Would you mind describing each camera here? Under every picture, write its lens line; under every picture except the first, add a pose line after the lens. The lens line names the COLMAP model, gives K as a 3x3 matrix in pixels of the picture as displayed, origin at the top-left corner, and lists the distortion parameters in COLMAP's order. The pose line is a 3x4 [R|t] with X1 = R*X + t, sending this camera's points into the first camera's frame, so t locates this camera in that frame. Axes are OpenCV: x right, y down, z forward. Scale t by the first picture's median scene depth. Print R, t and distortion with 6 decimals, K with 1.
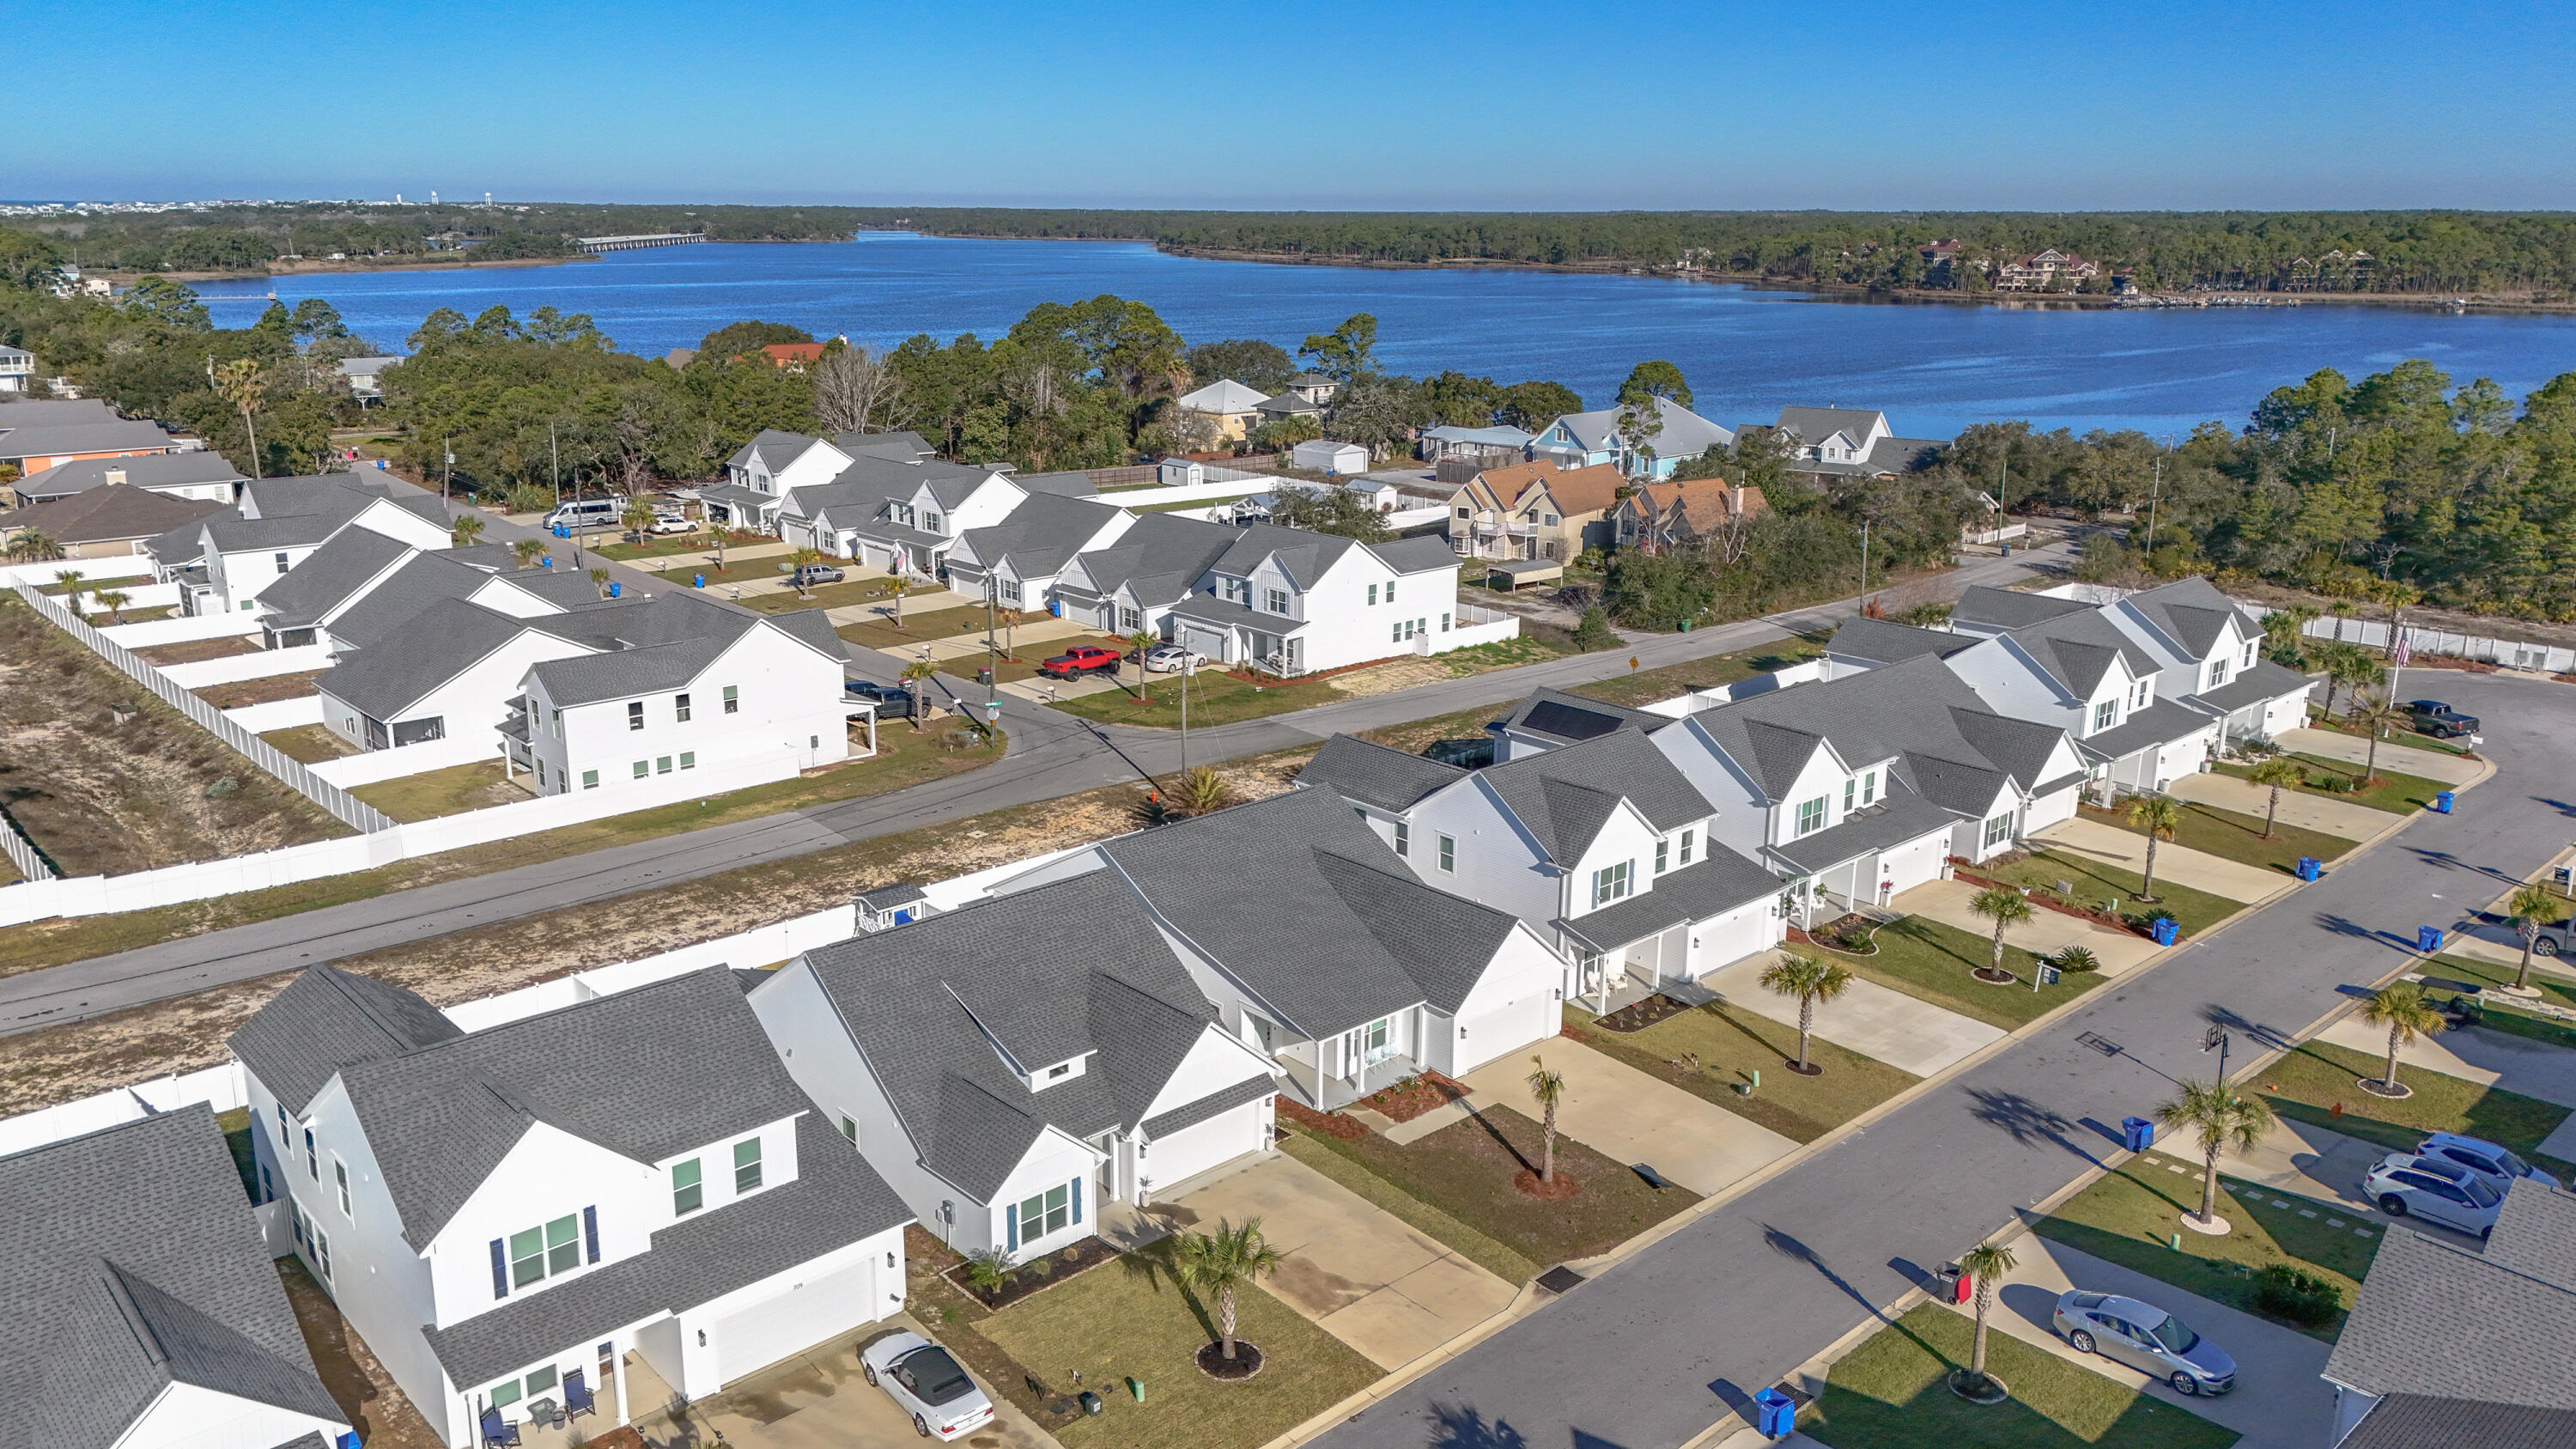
lens RADIAL K [[1903.7, 0, 1283.4], [0, 1903.7, 687.8], [0, 0, 1]] dist [0.059759, -0.048358]
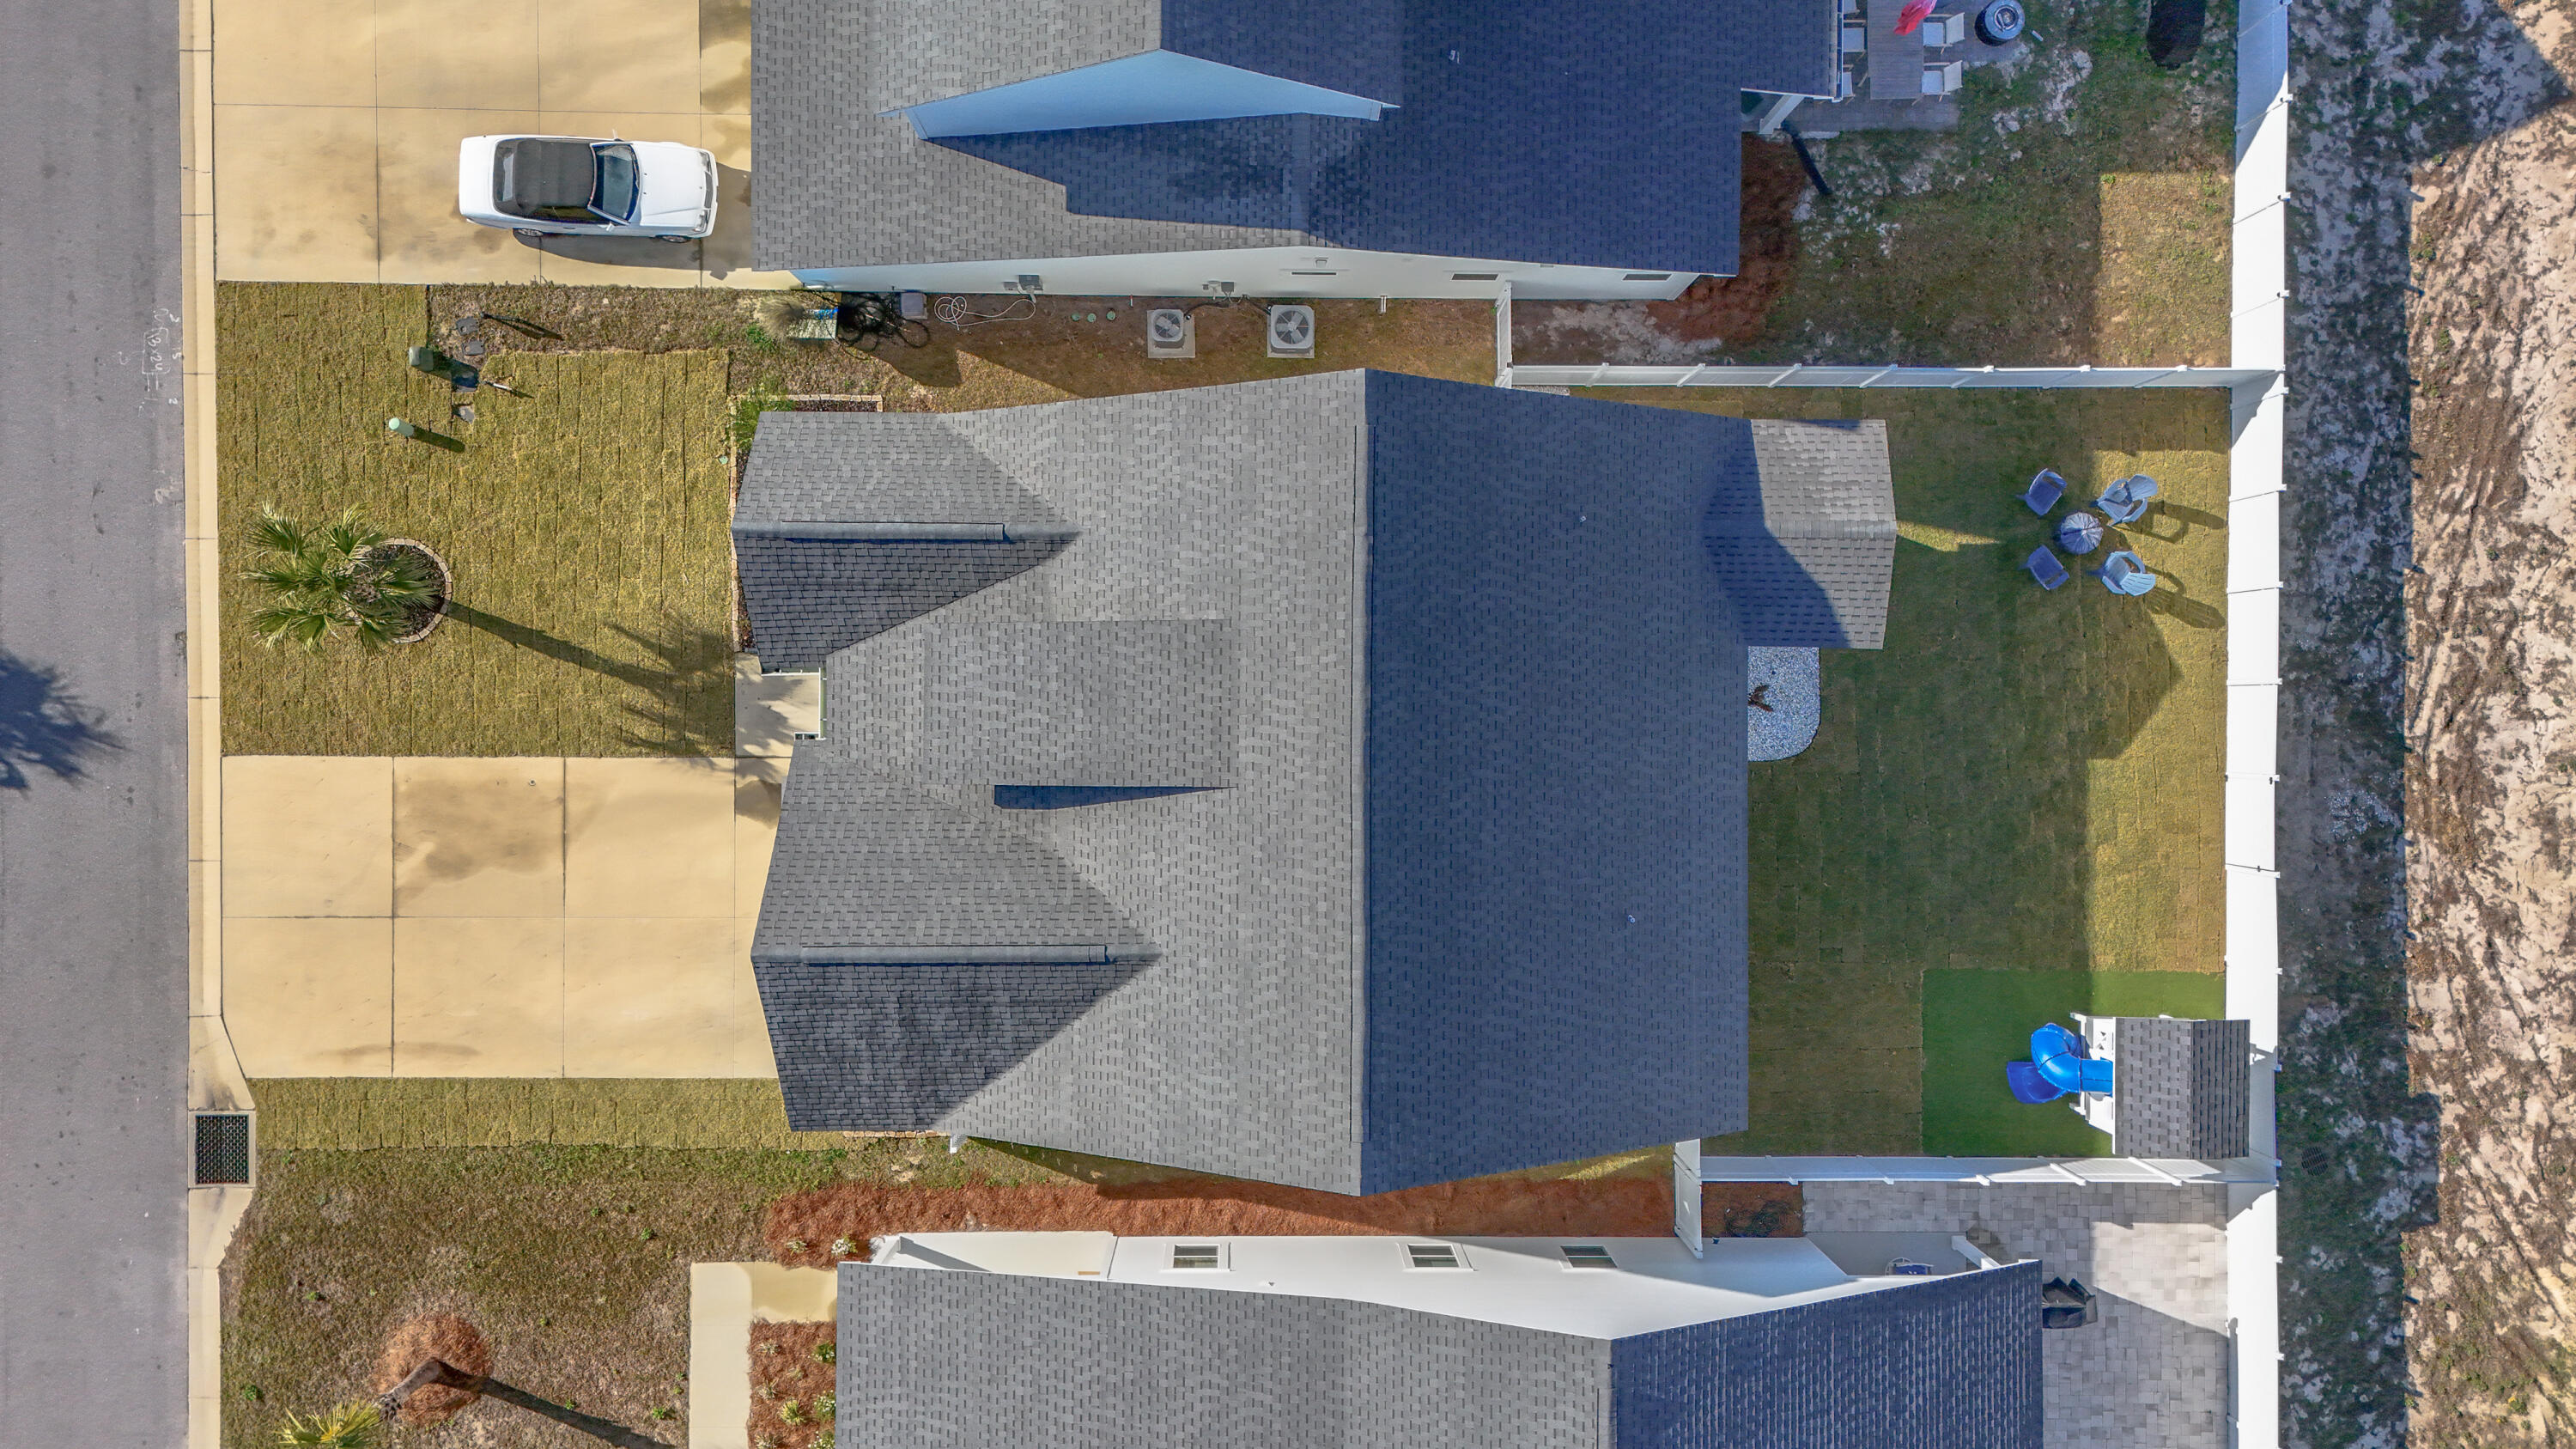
lens RADIAL K [[1903.7, 0, 1283.4], [0, 1903.7, 687.8], [0, 0, 1]] dist [0.059759, -0.048358]
pose [[-0.677663, 0.734856, -0.027558, -0.157253], [-0.209032, -0.156564, 0.965294, -0.297878], [0.705038, 0.659905, 0.259706, 0.867204]]
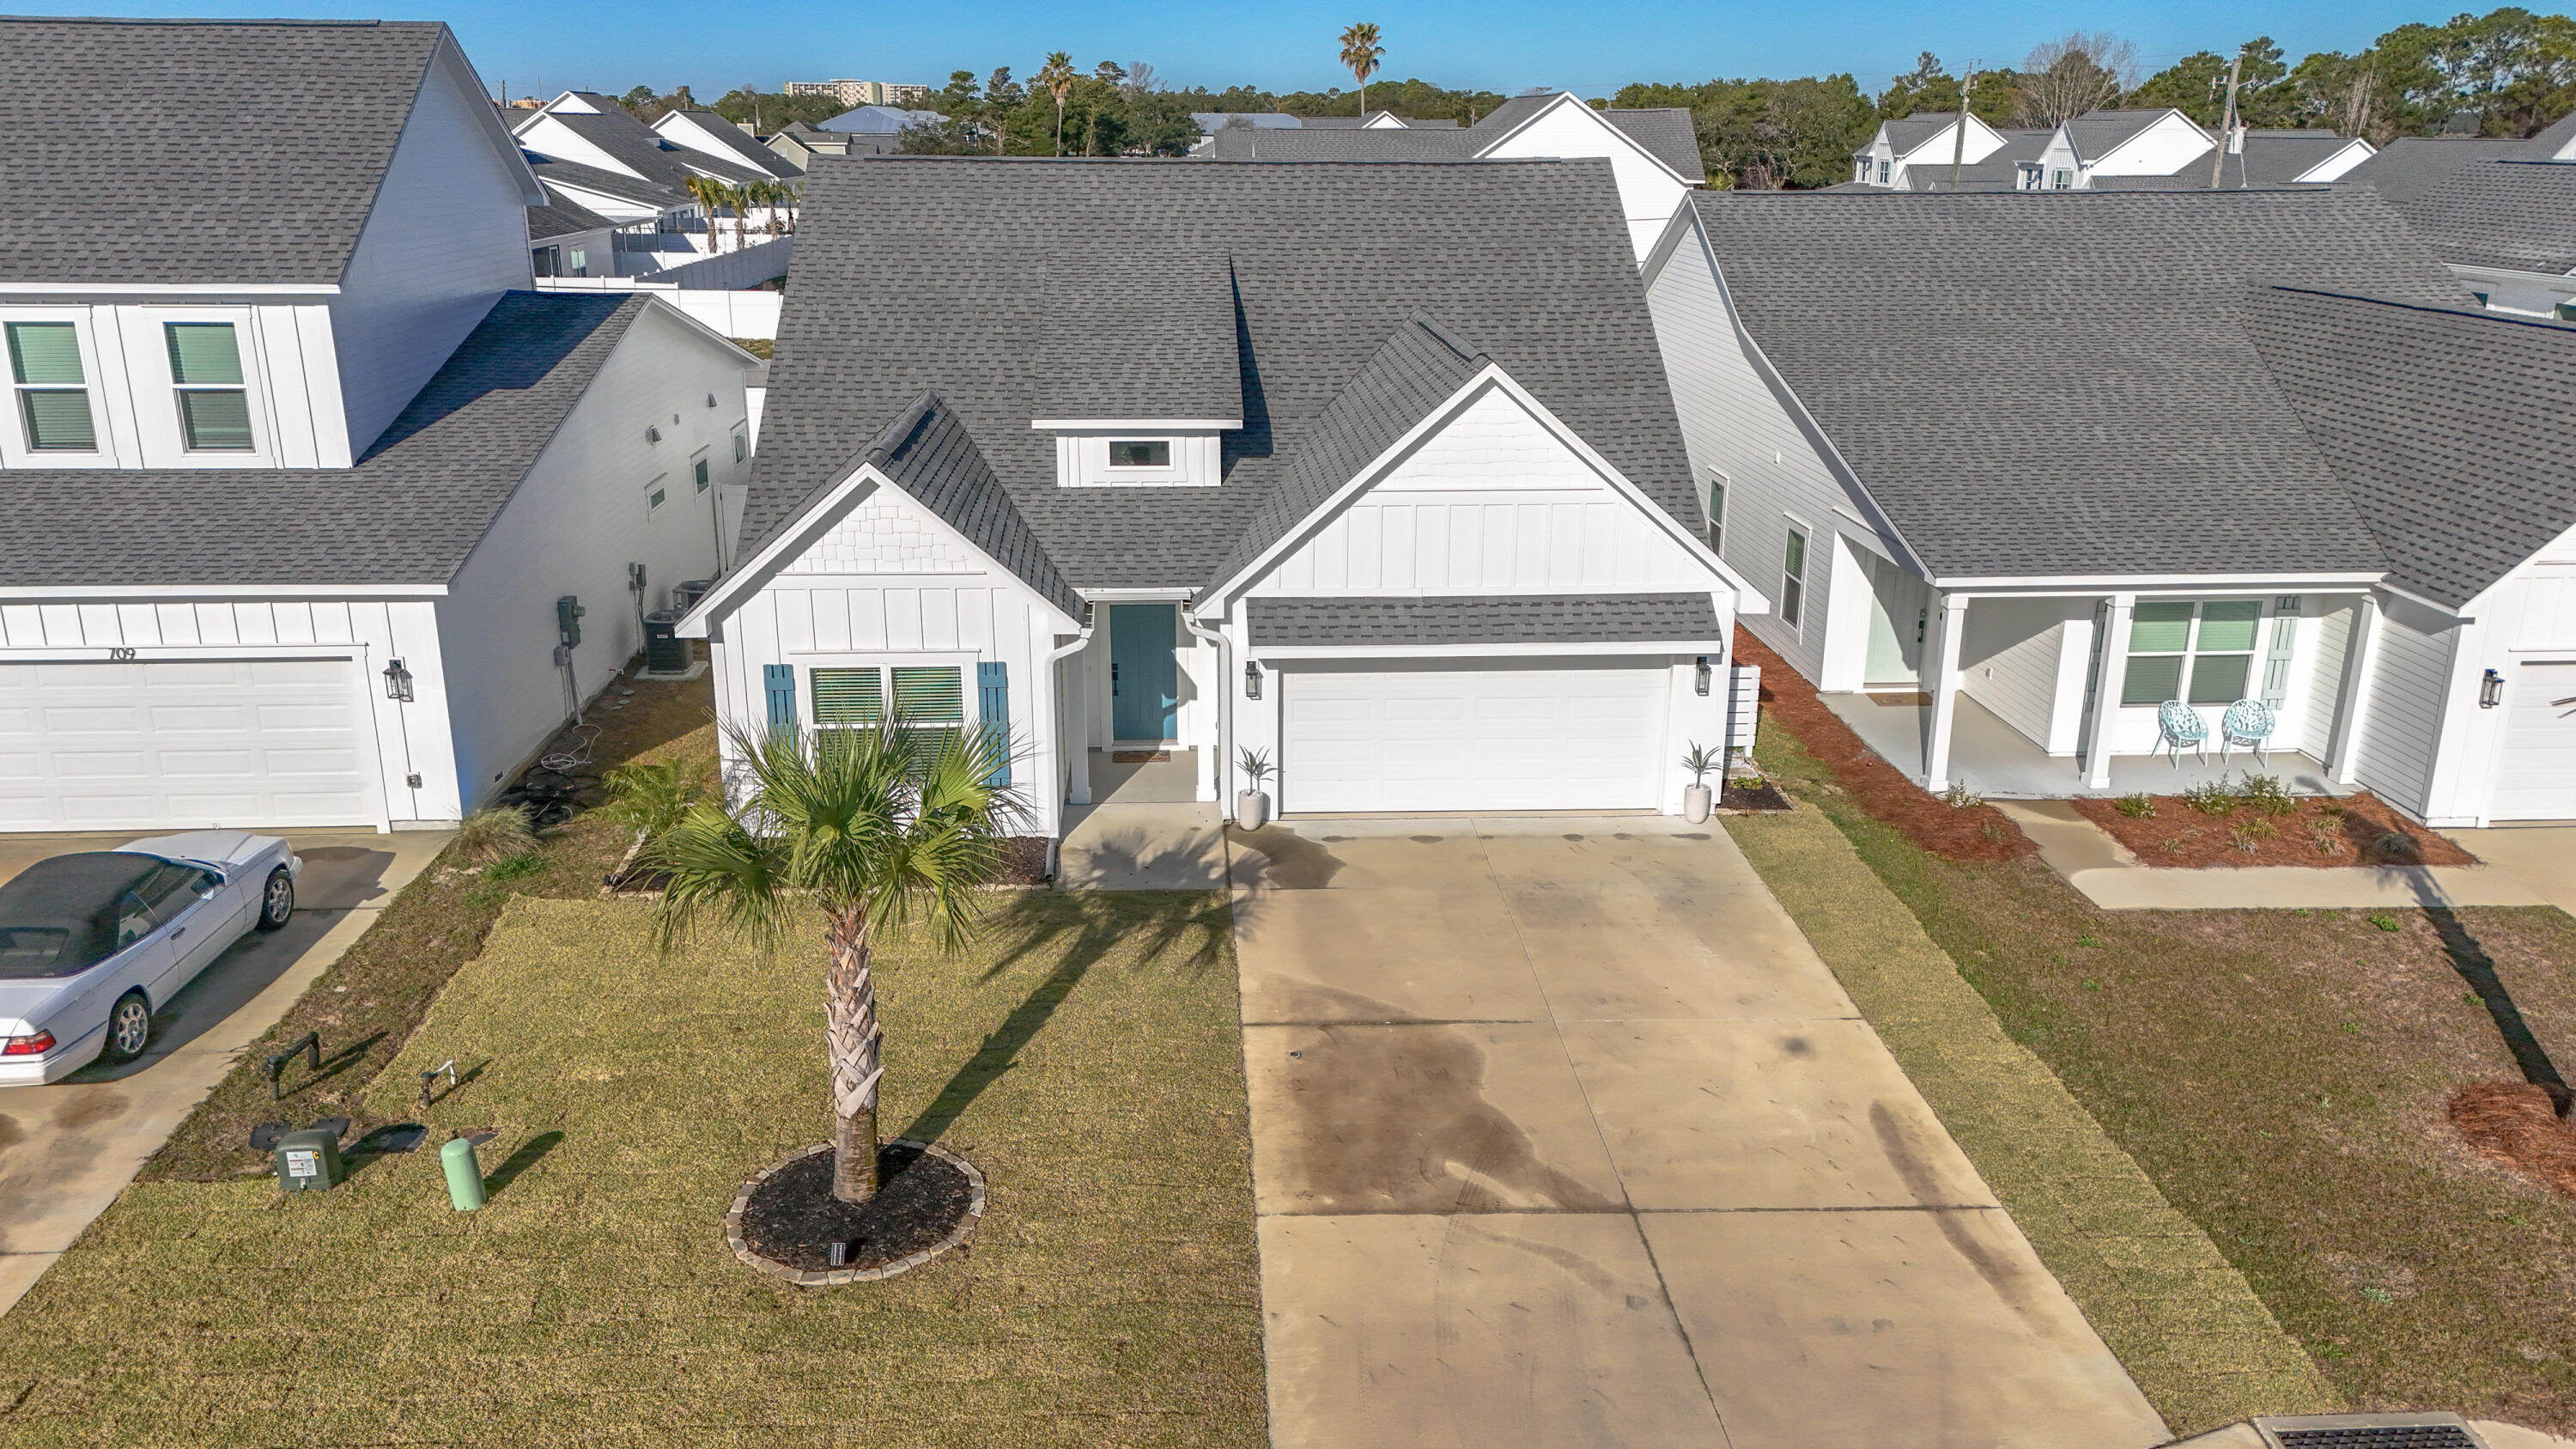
lens RADIAL K [[1903.7, 0, 1283.4], [0, 1903.7, 687.8], [0, 0, 1]] dist [0.059759, -0.048358]
pose [[0.773676, 0.176596, -0.608473, 0.144109], [-0.156654, 0.983871, 0.086361, 0.196715], [0.613910, 0.028504, 0.788861, 0.663556]]
